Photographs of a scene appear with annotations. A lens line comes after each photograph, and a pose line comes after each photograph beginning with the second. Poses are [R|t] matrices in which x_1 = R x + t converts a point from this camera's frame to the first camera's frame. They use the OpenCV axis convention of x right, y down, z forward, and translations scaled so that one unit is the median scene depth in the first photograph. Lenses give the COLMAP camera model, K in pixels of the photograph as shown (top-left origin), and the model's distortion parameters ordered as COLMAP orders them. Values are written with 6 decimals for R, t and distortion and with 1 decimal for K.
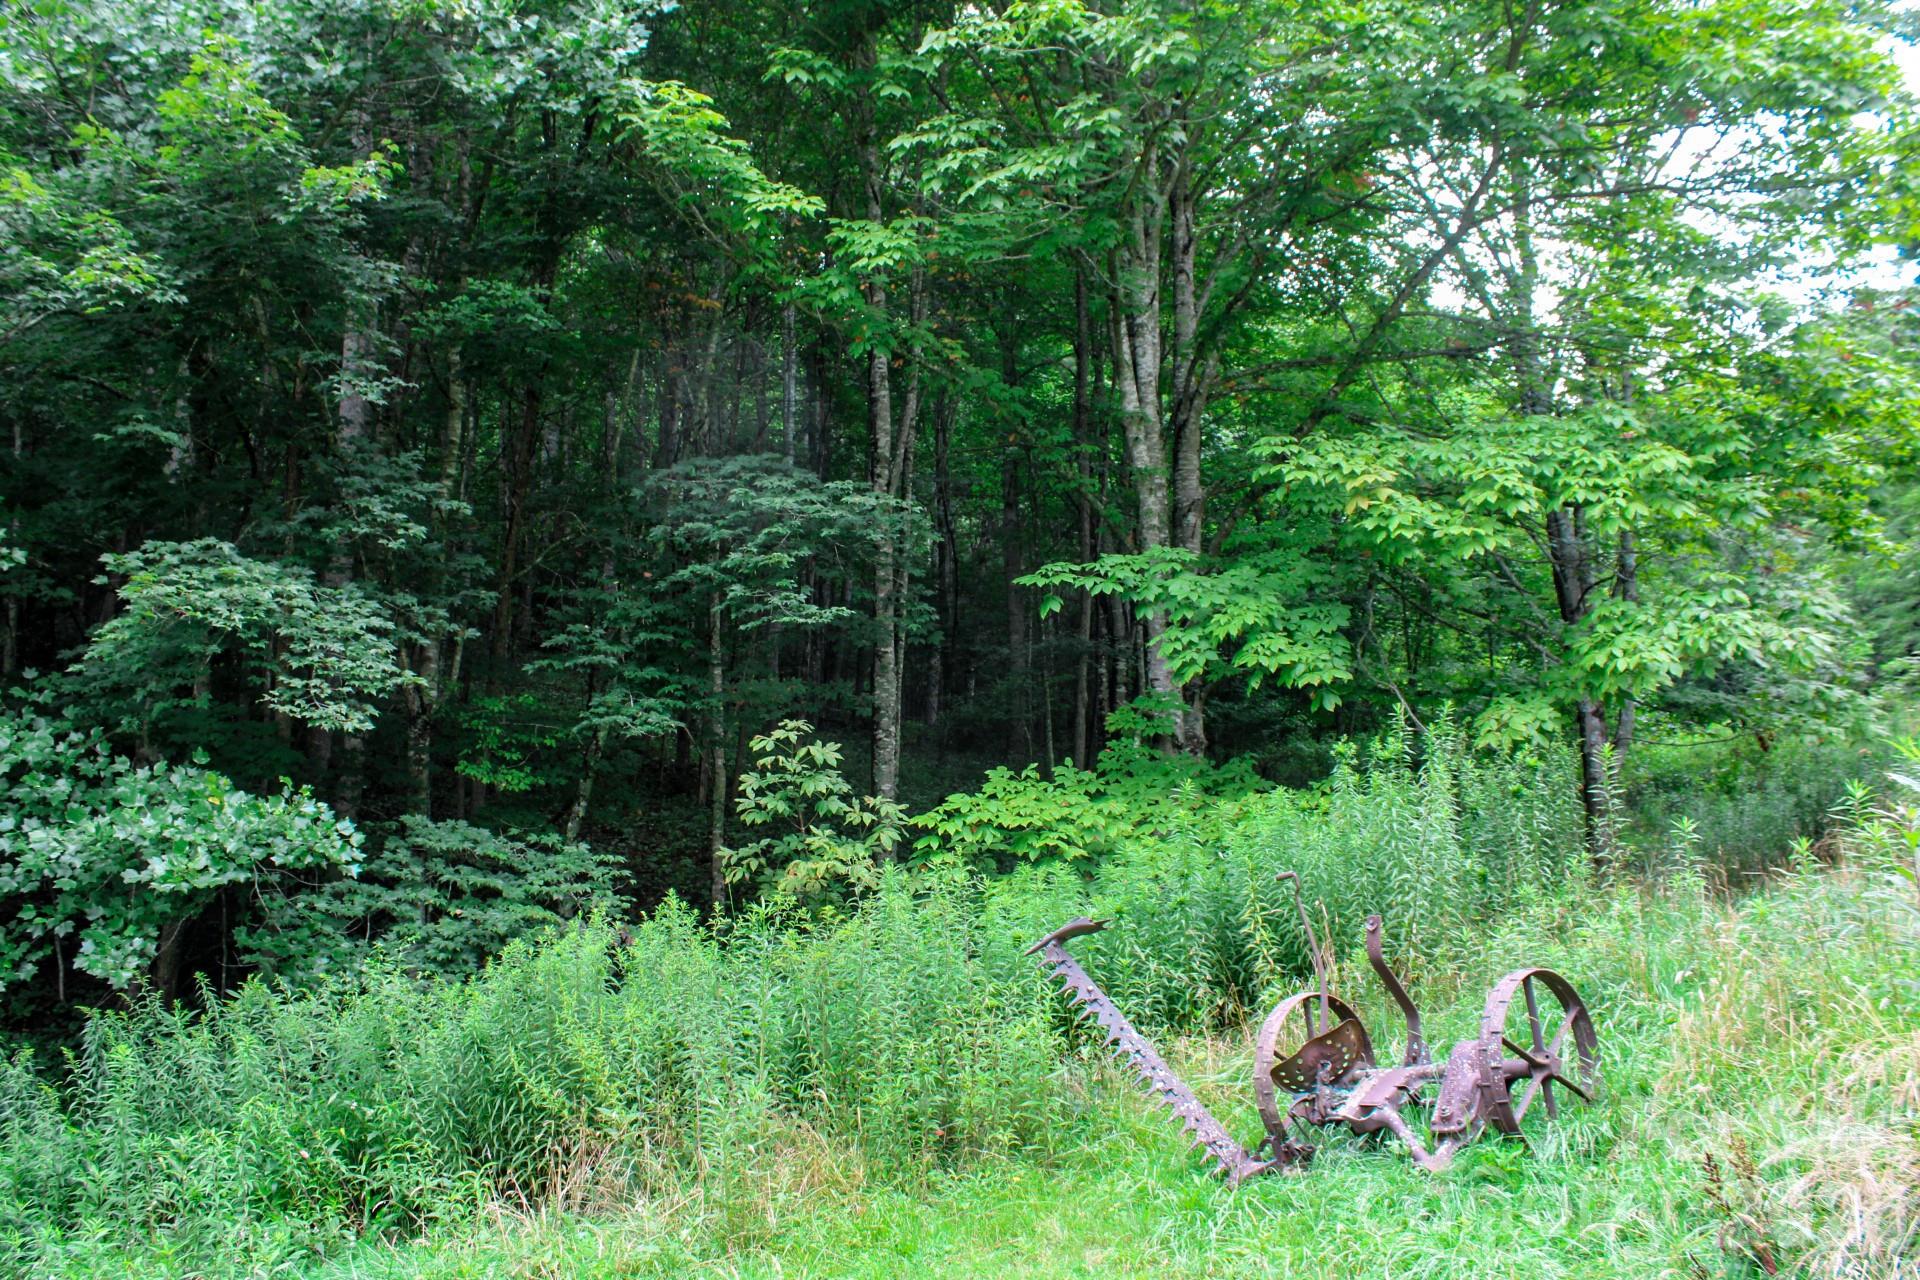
lens RADIAL K [[1599.2, 0, 952.5], [0, 1599.2, 634.1], [0, 0, 1]] dist [-0.171343, 0.151314]
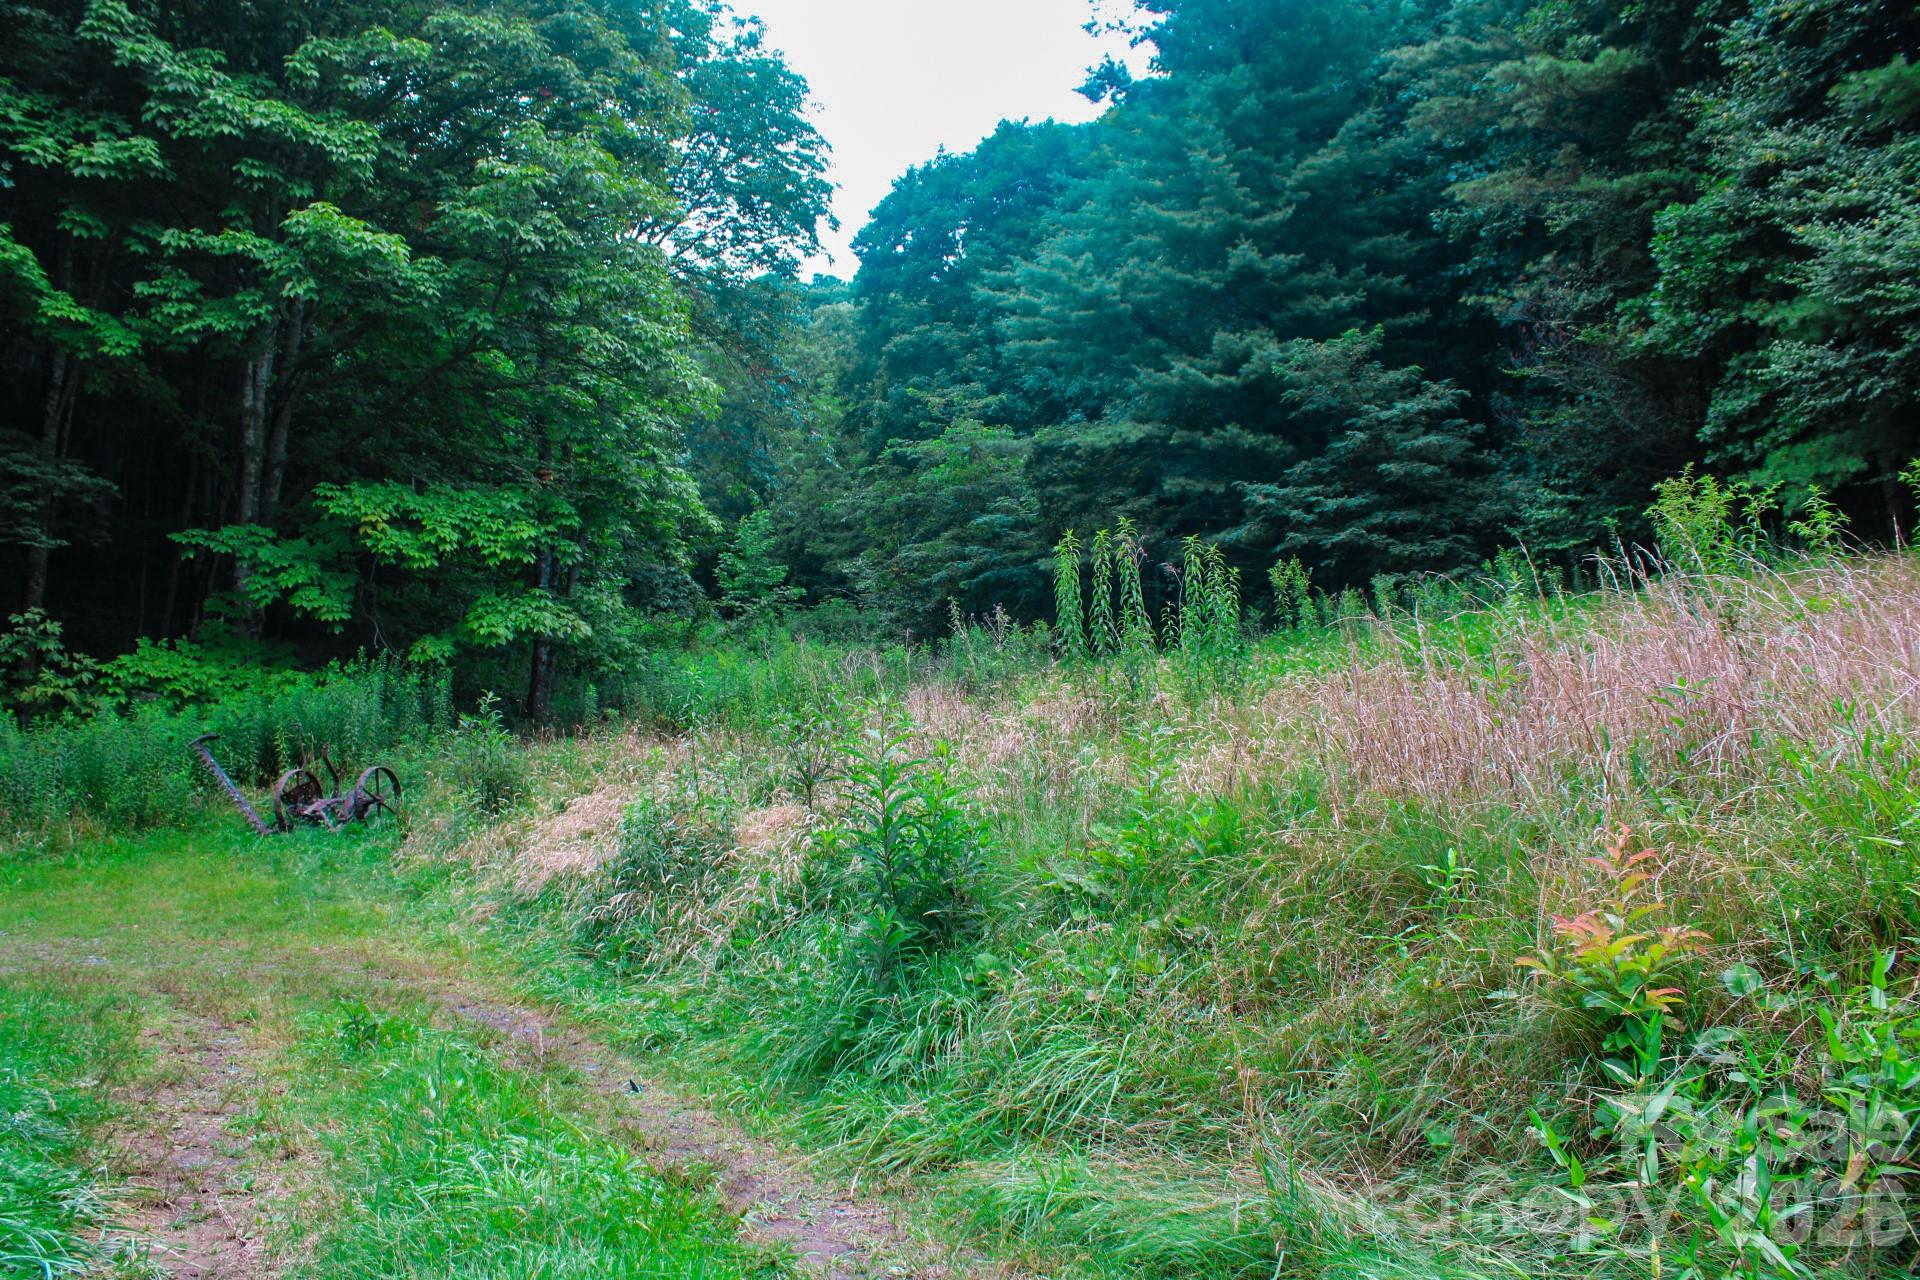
lens RADIAL K [[1599.2, 0, 952.5], [0, 1599.2, 634.1], [0, 0, 1]] dist [-0.171343, 0.151314]
pose [[0.828521, 0.108594, 0.549328, -0.187082], [-0.169224, 0.983703, 0.060767, -0.195854], [-0.533776, -0.143306, 0.833394, -0.998025]]
